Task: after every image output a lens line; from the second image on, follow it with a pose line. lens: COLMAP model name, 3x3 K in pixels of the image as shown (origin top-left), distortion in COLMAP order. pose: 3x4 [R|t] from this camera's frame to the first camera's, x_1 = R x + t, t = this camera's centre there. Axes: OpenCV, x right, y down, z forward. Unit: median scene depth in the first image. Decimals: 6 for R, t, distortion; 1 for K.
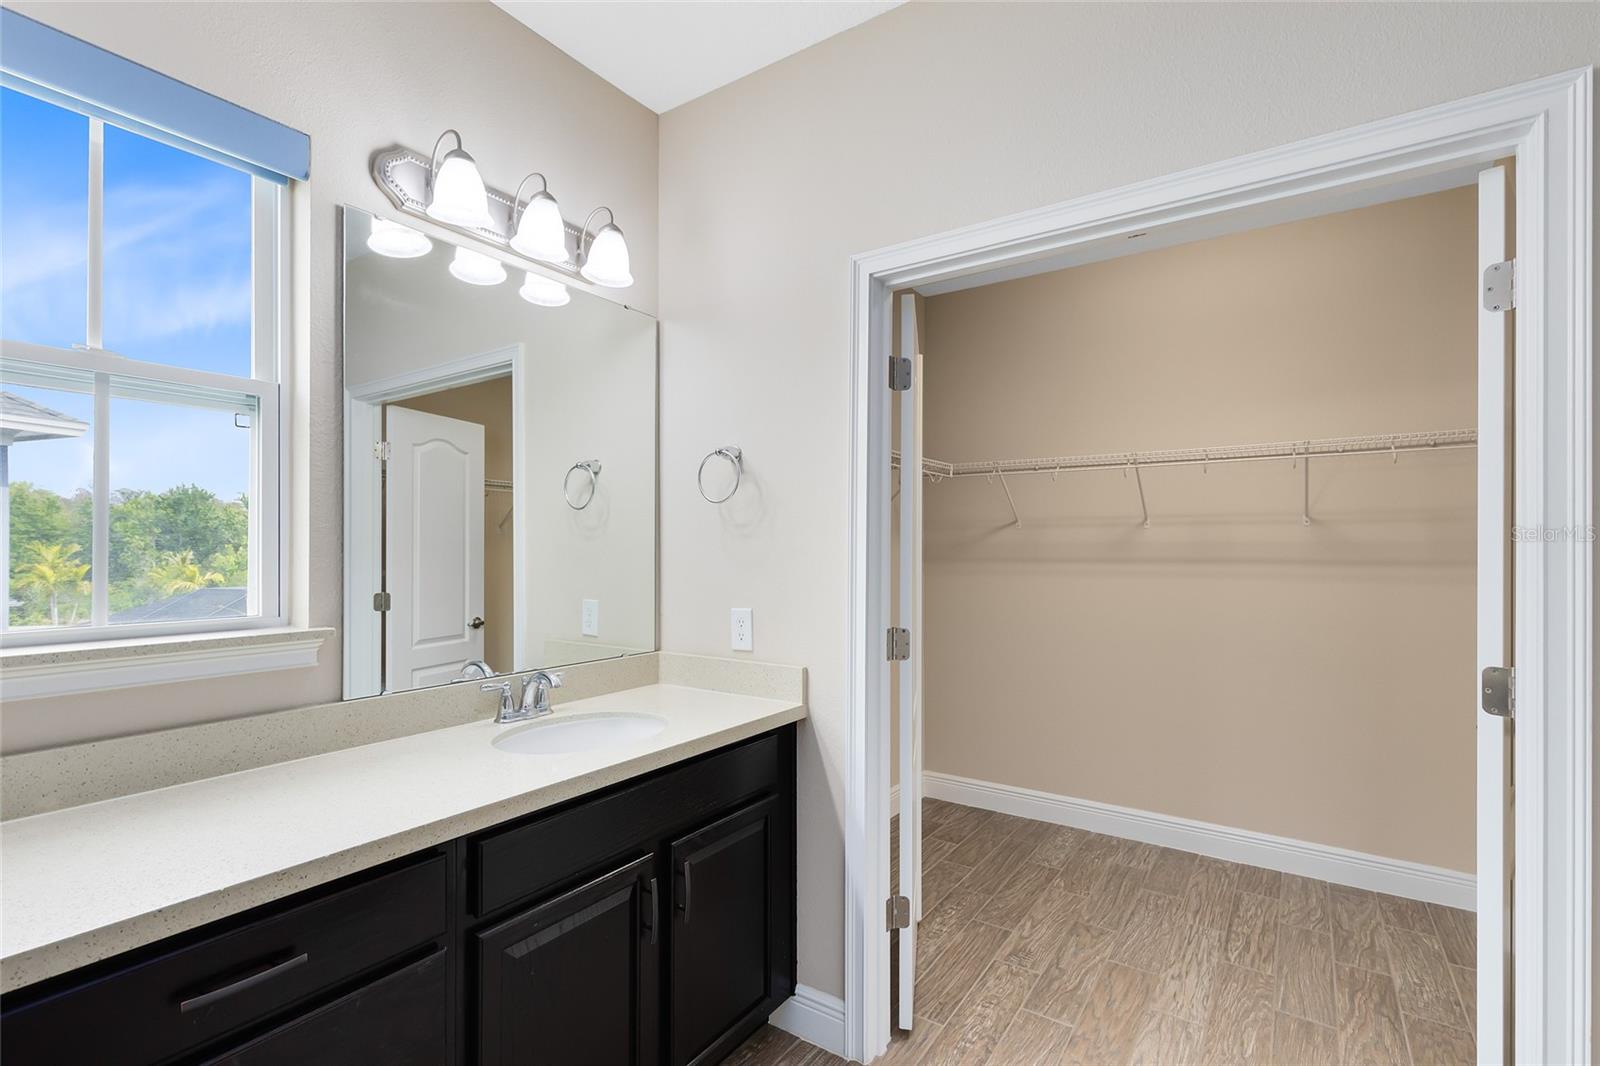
lens RADIAL K [[724.1, 0, 797.6], [0, 724.1, 542.9], [0, 0, 1]] dist [0.005293, 0.000137]
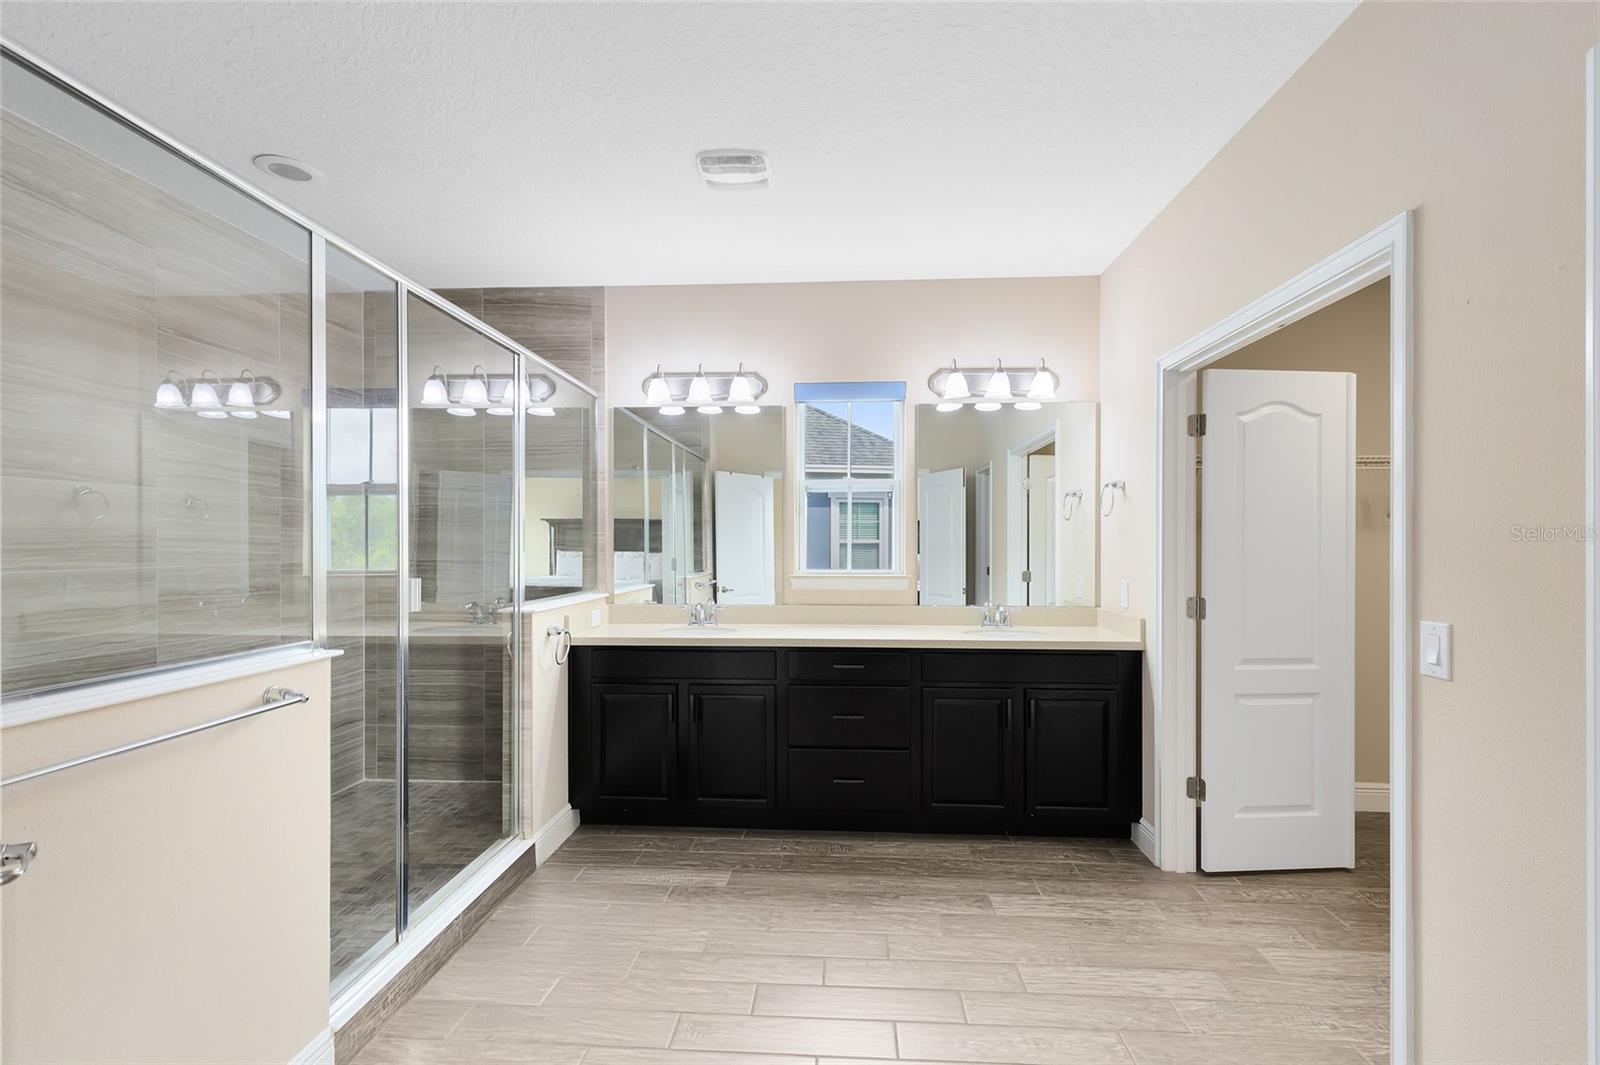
lens RADIAL K [[724.1, 0, 797.6], [0, 724.1, 542.4], [0, 0, 1]] dist [0.005293, 0.000137]
pose [[0.516129, 0.002946, -0.856506, 0.991354], [-0.001754, 0.999996, 0.002383, 0.001312], [0.856509, 0.000272, 0.516132, -0.483356]]
